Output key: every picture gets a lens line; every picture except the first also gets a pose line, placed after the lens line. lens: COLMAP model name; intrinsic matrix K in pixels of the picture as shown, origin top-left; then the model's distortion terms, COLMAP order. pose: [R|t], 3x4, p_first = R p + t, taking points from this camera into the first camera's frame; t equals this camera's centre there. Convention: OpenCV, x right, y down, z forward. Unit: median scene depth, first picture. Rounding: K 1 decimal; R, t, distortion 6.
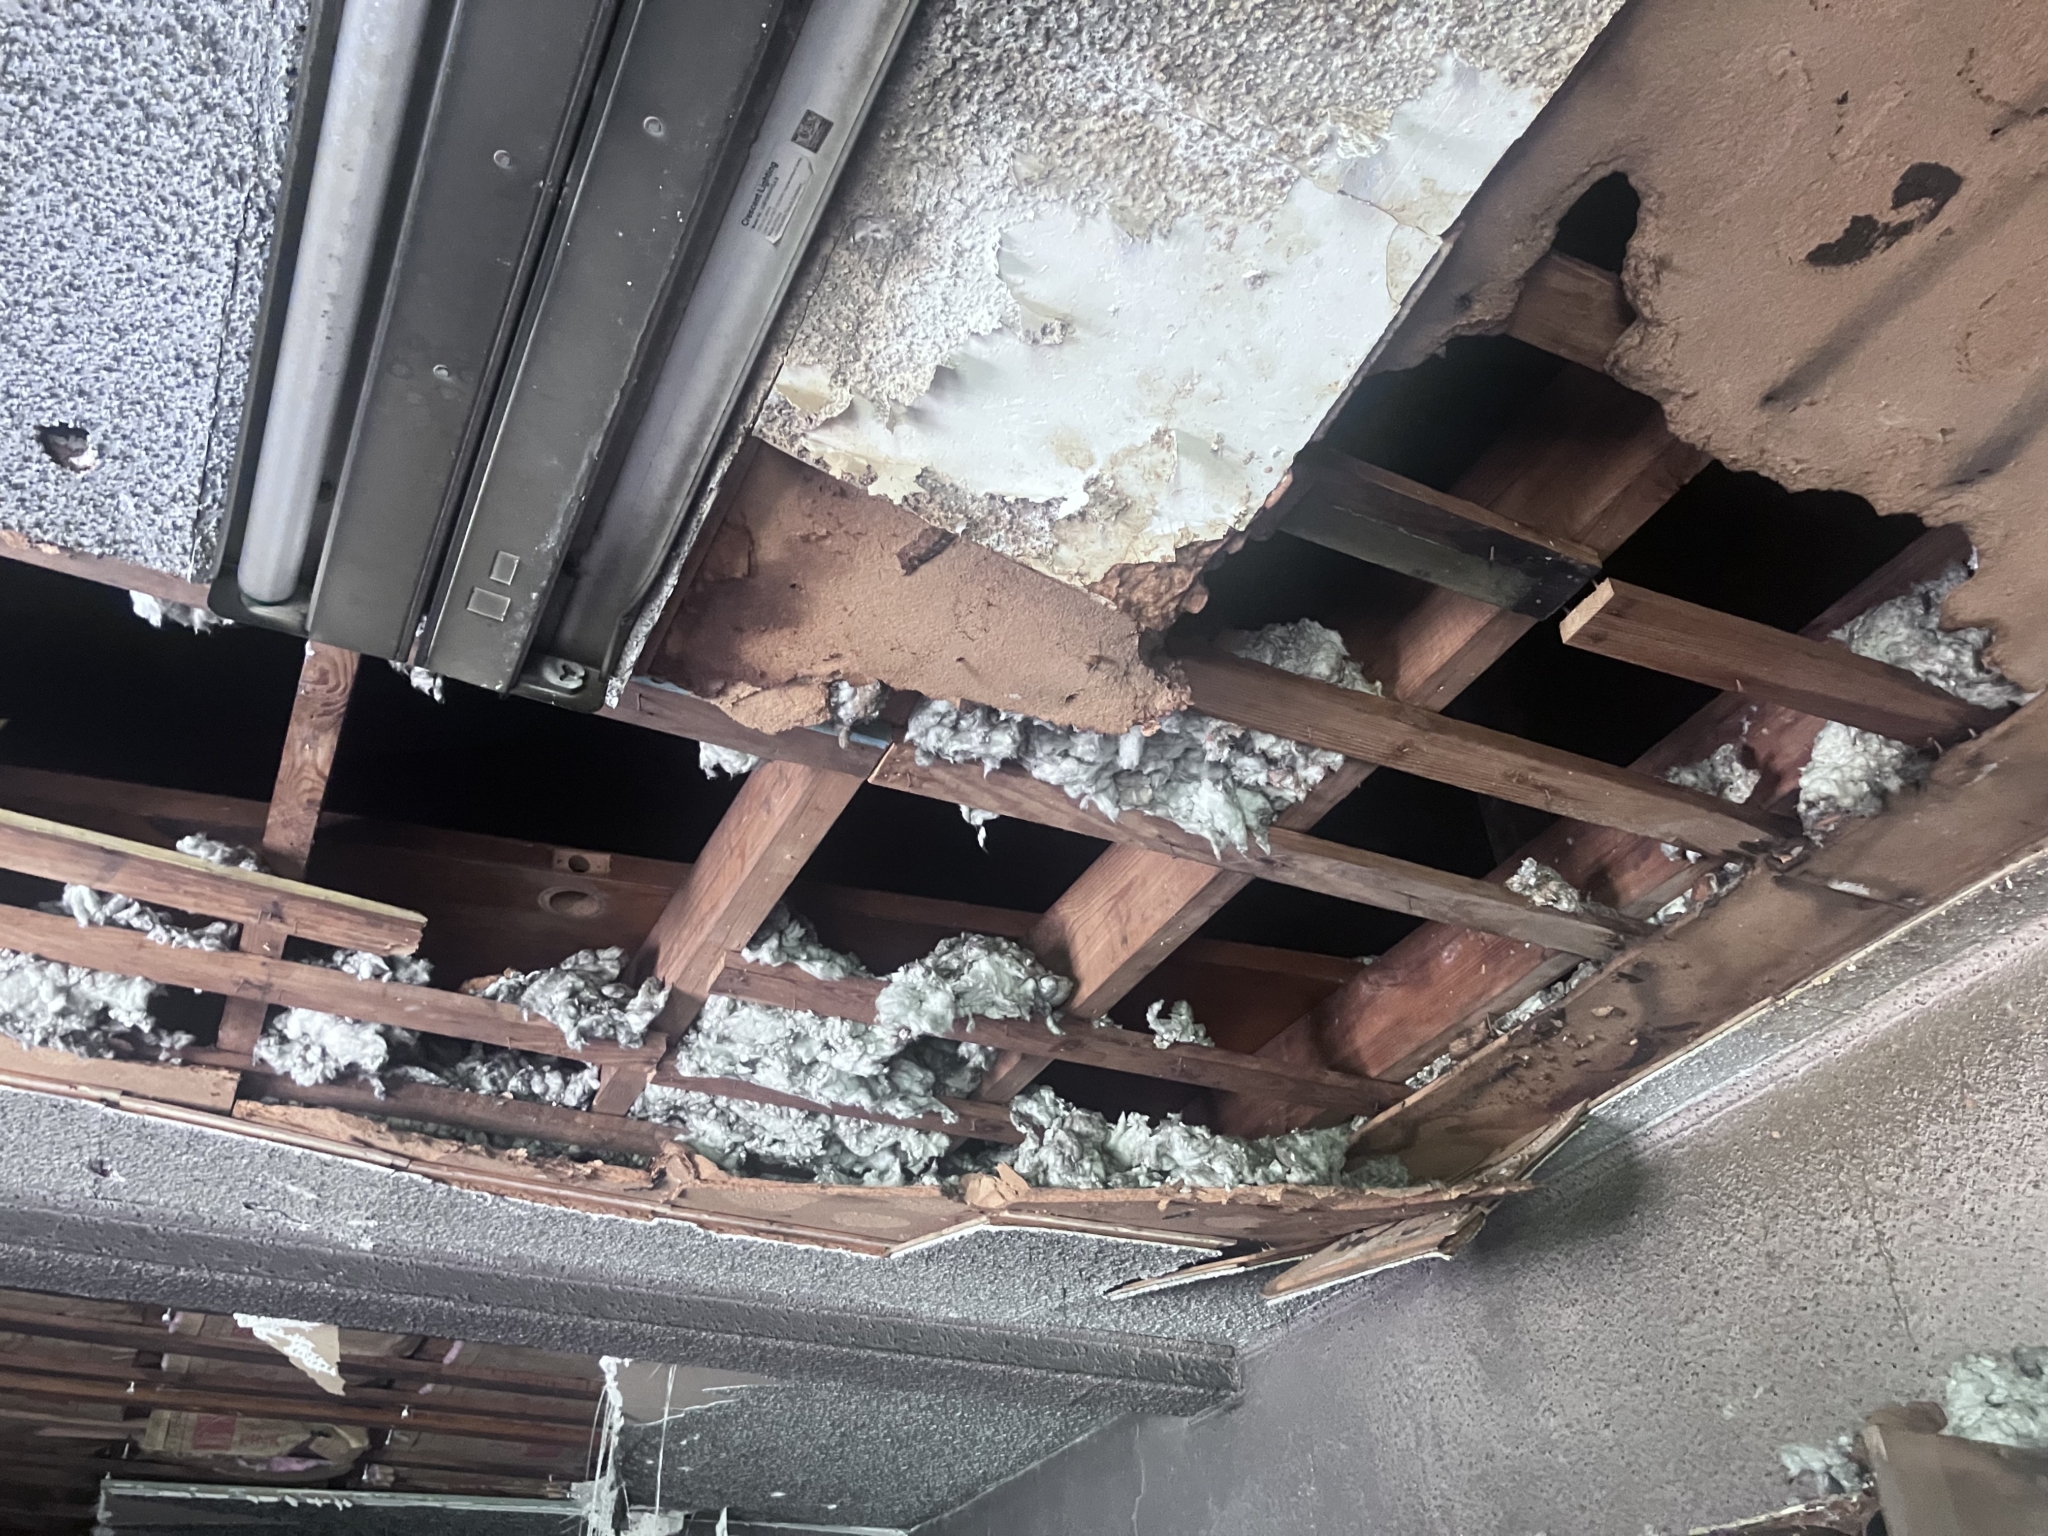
lens RADIAL K [[1701.9, 0, 1048.9], [0, 1701.9, 767.5], [0, 0, 1]] dist [-0.007373, 0.015934]
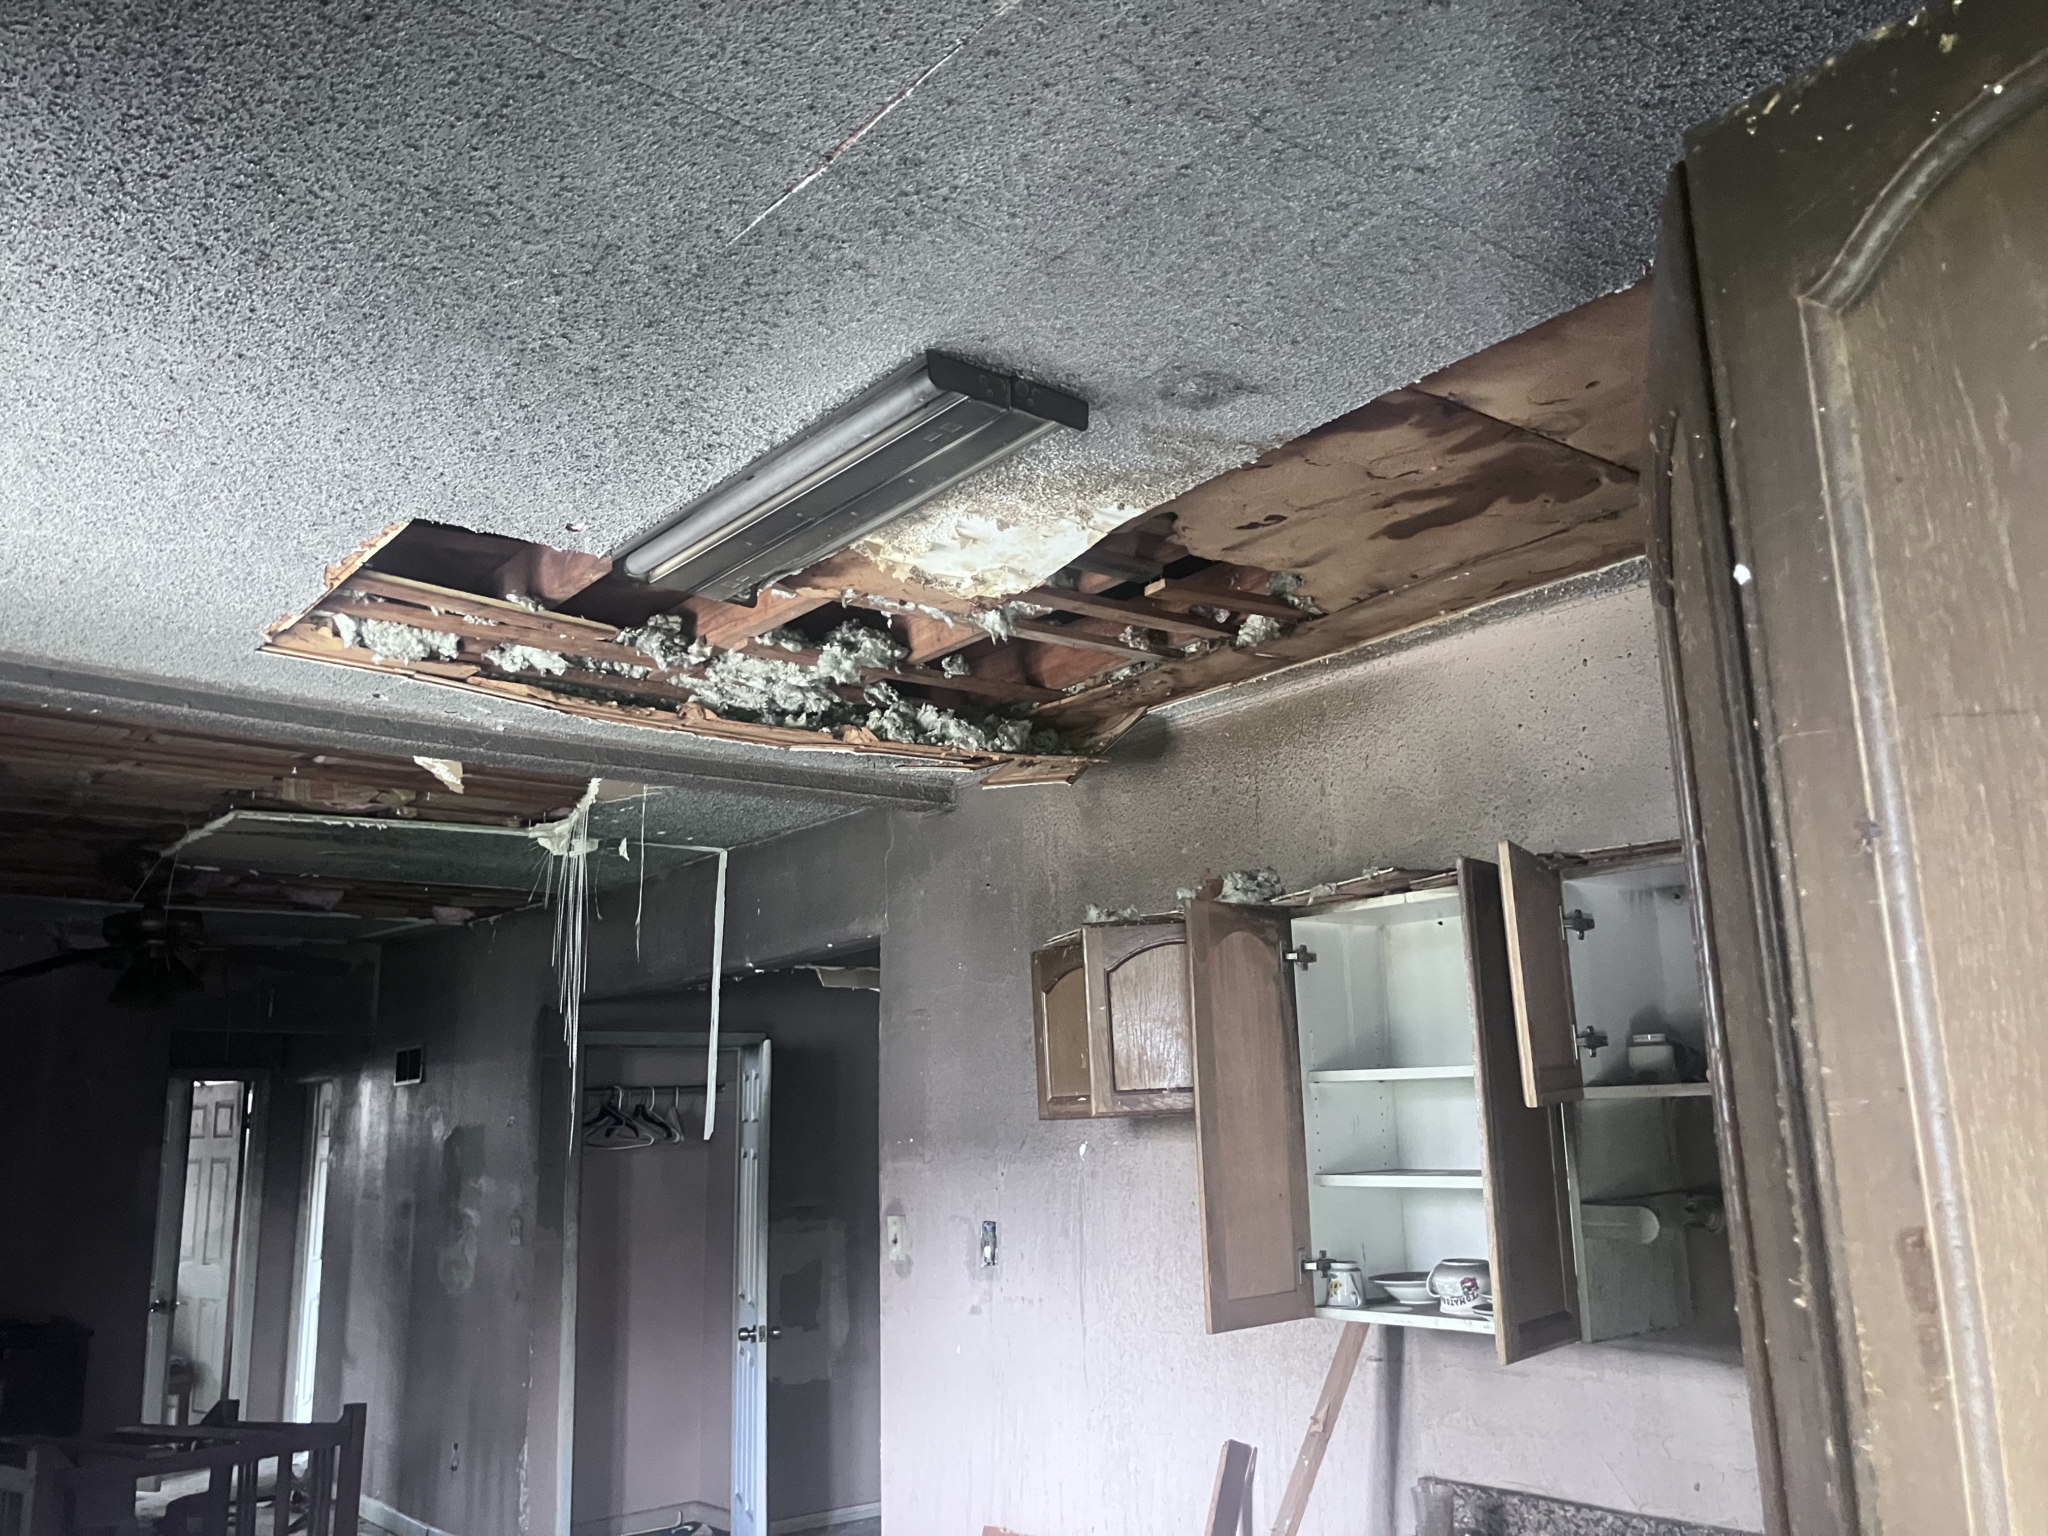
lens RADIAL K [[1701.9, 0, 1048.9], [0, 1701.9, 767.5], [0, 0, 1]] dist [-0.007373, 0.015934]
pose [[0.977948, 0.046947, 0.203505, -0.229423], [-0.124361, 0.913726, 0.386833, -0.552667], [-0.167787, -0.403610, 0.899414, -0.916418]]
